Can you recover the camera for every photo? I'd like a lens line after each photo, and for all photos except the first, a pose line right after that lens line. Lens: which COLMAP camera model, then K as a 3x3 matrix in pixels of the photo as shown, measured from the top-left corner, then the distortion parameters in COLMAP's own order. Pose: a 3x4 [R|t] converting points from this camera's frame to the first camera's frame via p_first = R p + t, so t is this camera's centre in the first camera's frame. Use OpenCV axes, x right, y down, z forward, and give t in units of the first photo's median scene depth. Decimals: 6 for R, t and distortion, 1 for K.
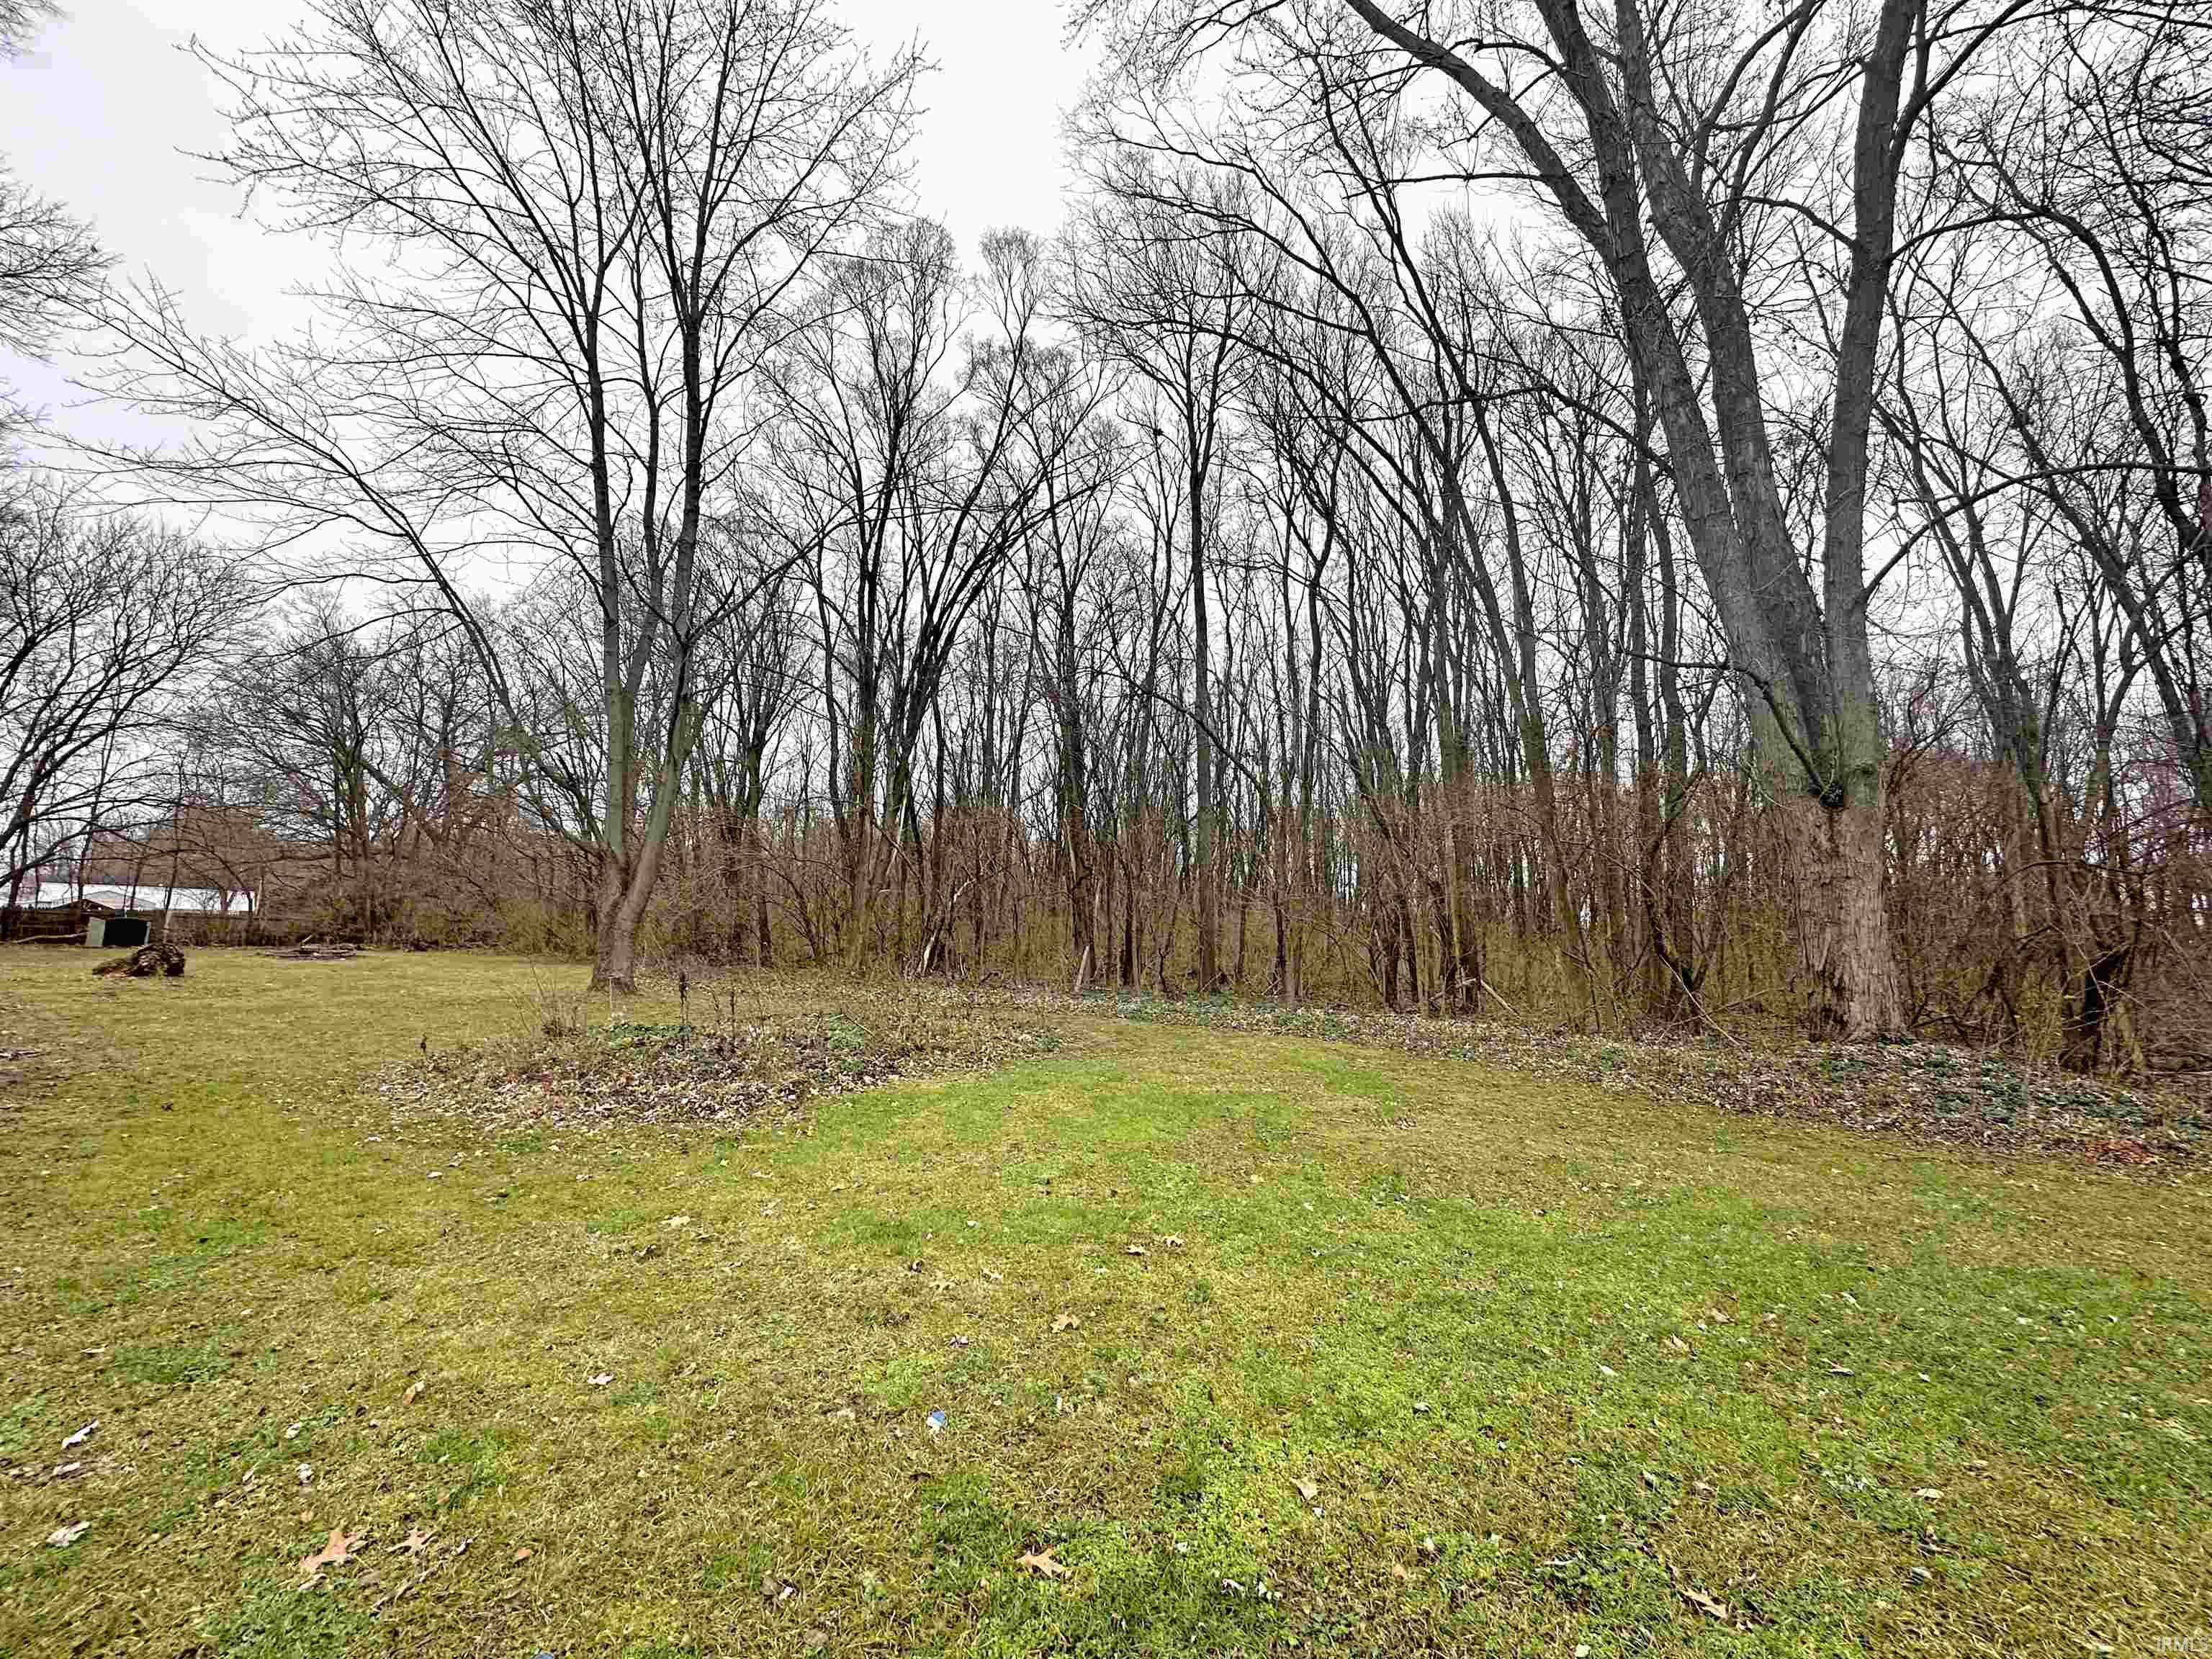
lens RADIAL K [[886.9, 0, 1104.4], [0, 886.9, 828.8], [0, 0, 1]] dist [-0.003754, 0.000894]
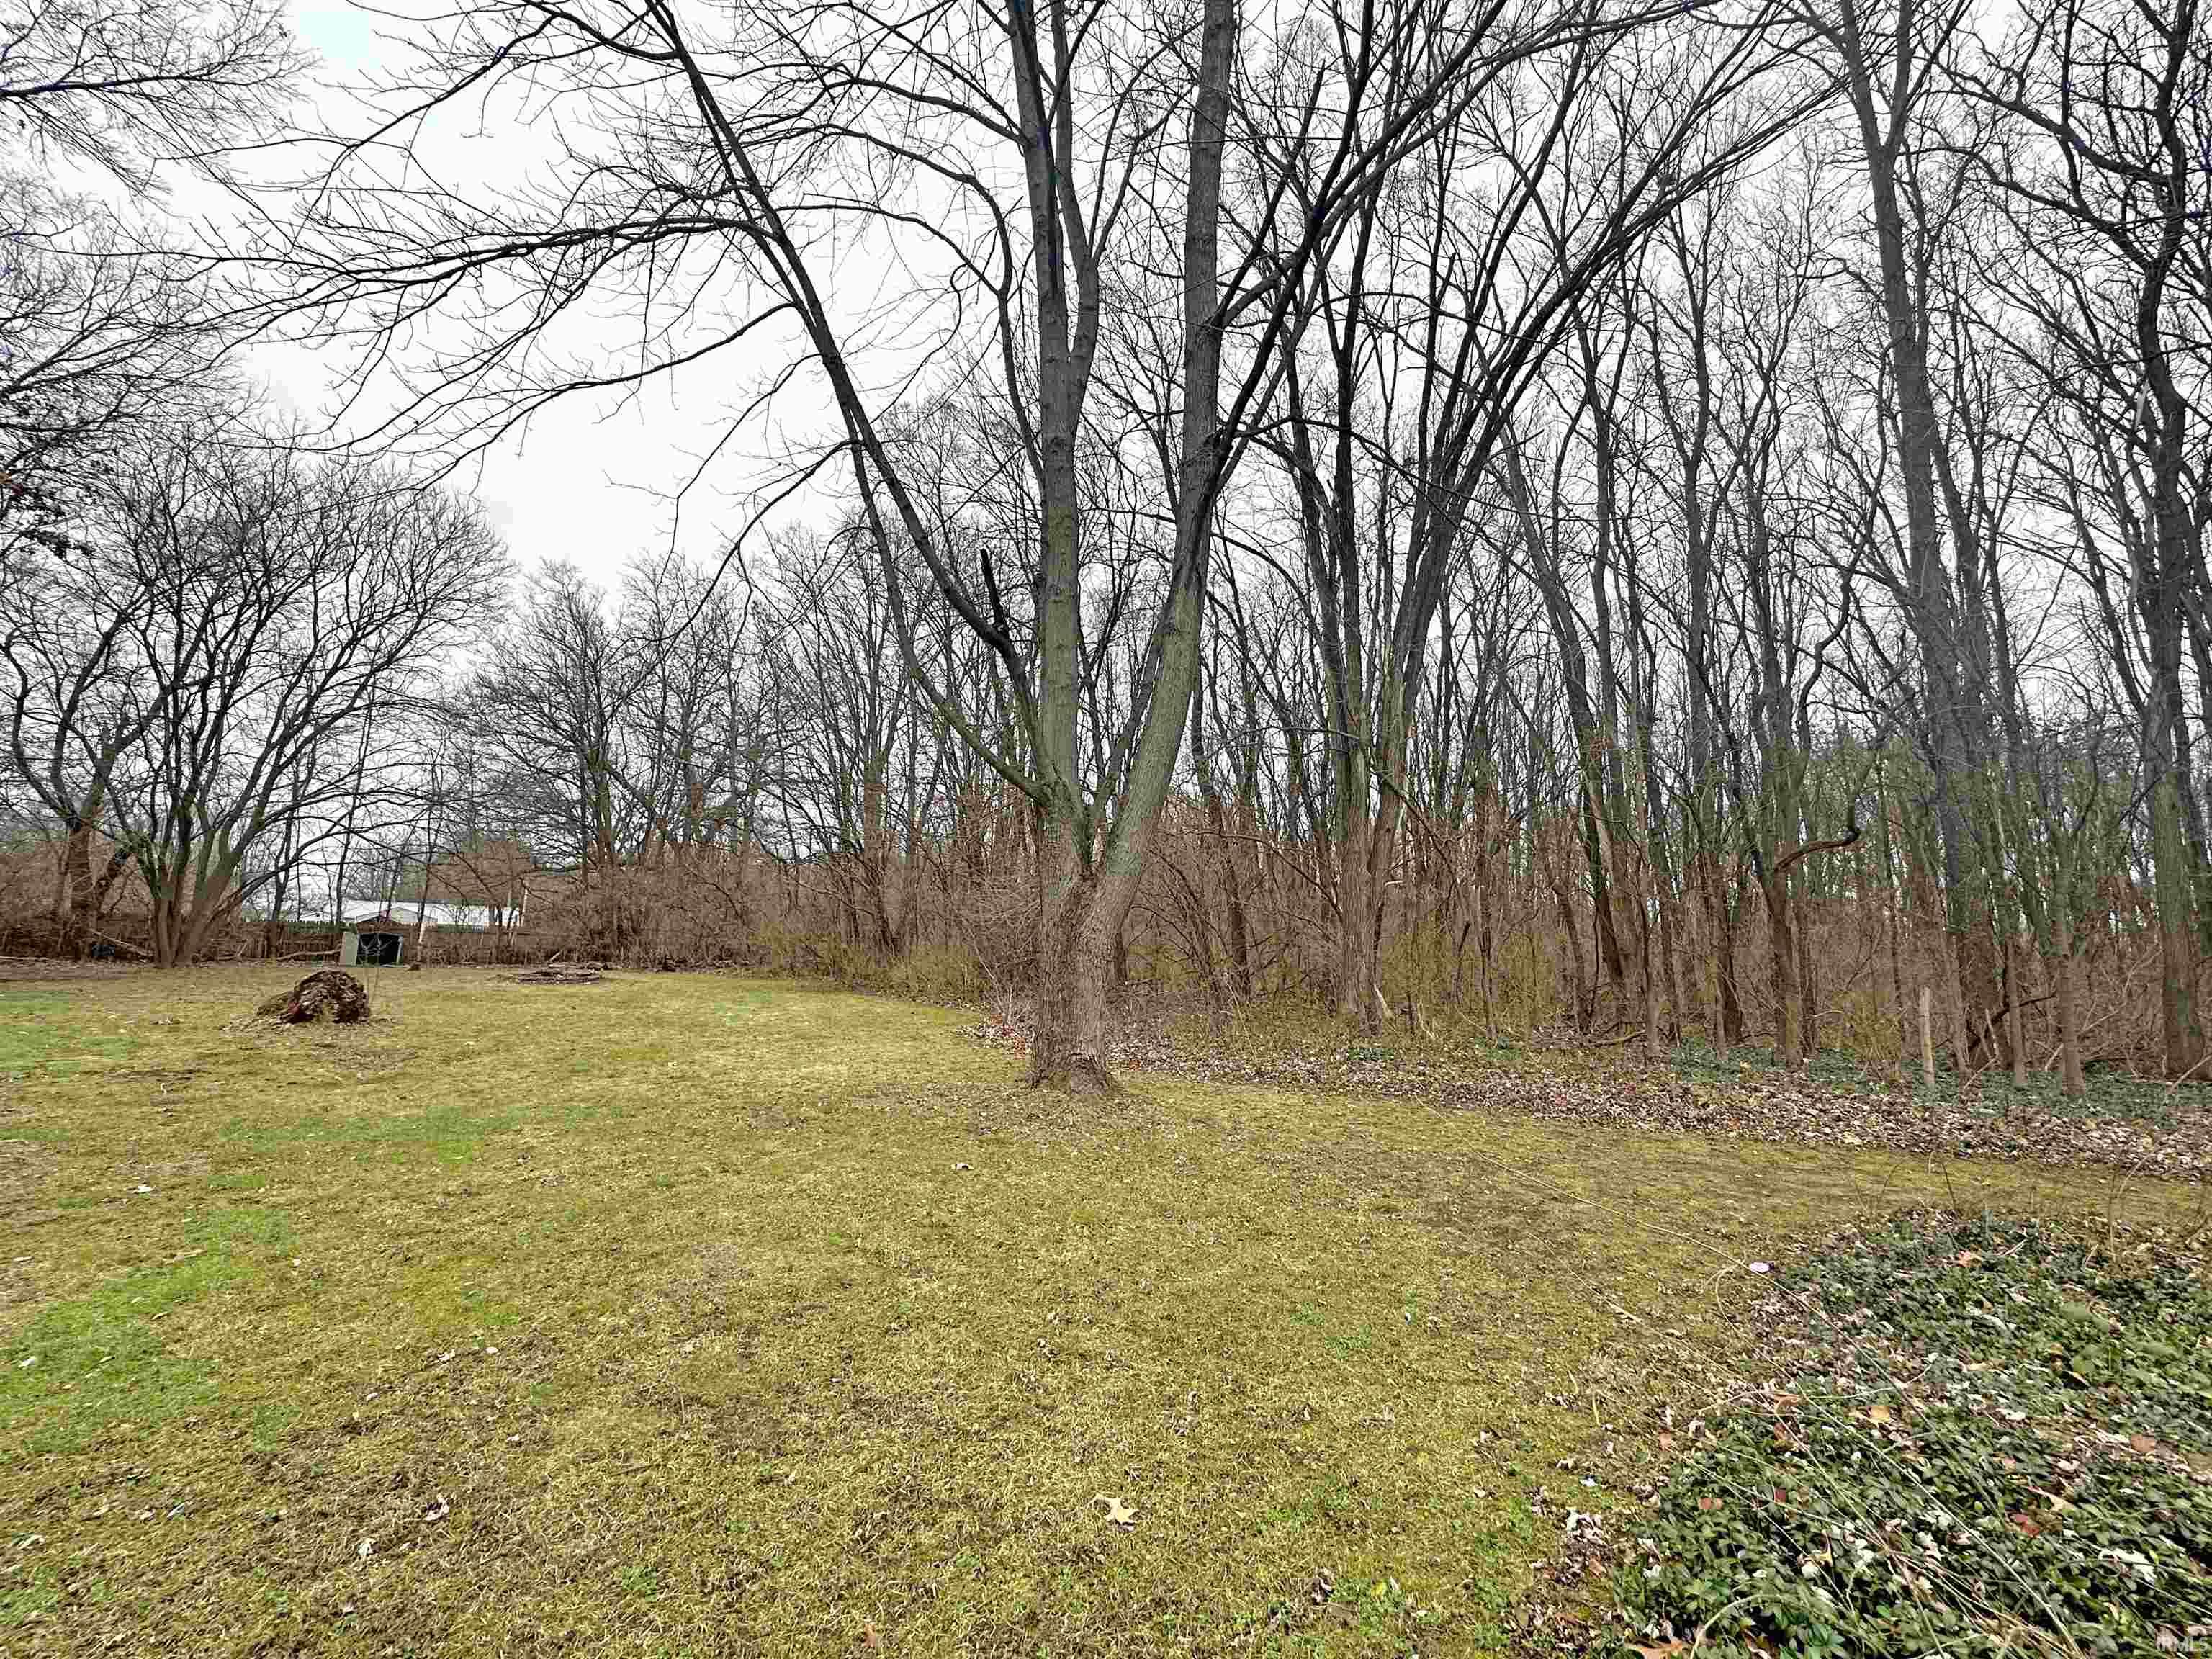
lens RADIAL K [[886.9, 0, 1104.5], [0, 886.9, 820.6], [0, 0, 1]] dist [-0.003754, 0.000894]
pose [[0.981512, -0.029289, -0.189146, -0.198441], [0.025002, 0.999375, -0.025010, 0.025565], [0.189760, 0.019818, 0.981630, 0.242289]]
